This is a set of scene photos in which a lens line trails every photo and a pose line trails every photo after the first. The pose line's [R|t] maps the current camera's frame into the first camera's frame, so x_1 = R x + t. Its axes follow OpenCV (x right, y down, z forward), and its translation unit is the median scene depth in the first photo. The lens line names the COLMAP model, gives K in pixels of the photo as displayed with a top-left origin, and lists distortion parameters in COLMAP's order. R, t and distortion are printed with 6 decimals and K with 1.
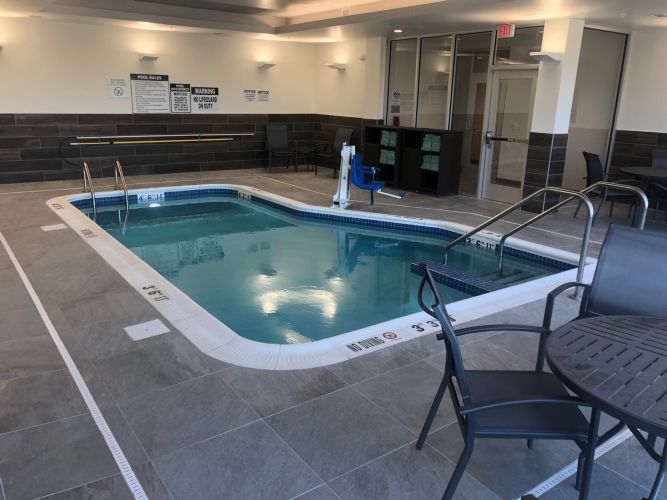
lens RADIAL K [[551.3, 0, 332.0], [0, 551.3, 246.6], [0, 0, 1]] dist [0.031136, -0.021958]
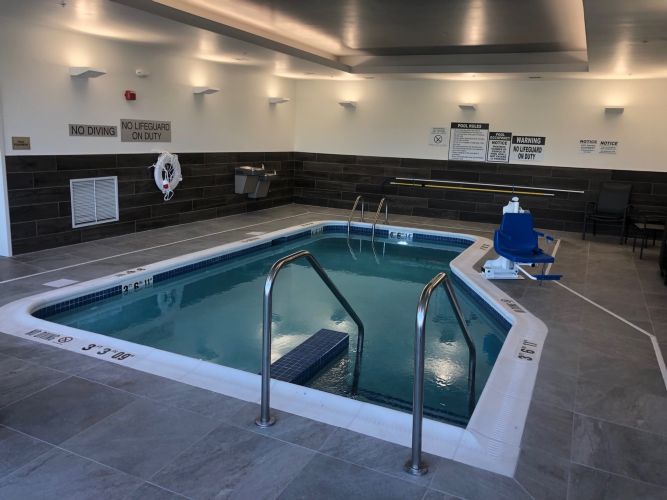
lens RADIAL K [[551.3, 0, 332.5], [0, 551.3, 255.5], [0, 0, 1]] dist [0.031136, -0.021958]
pose [[0.488437, 0.187461, -0.852225, 0.492547], [-0.261618, 0.963183, 0.061926, -0.078930], [0.832457, 0.192710, 0.519498, 0.331177]]
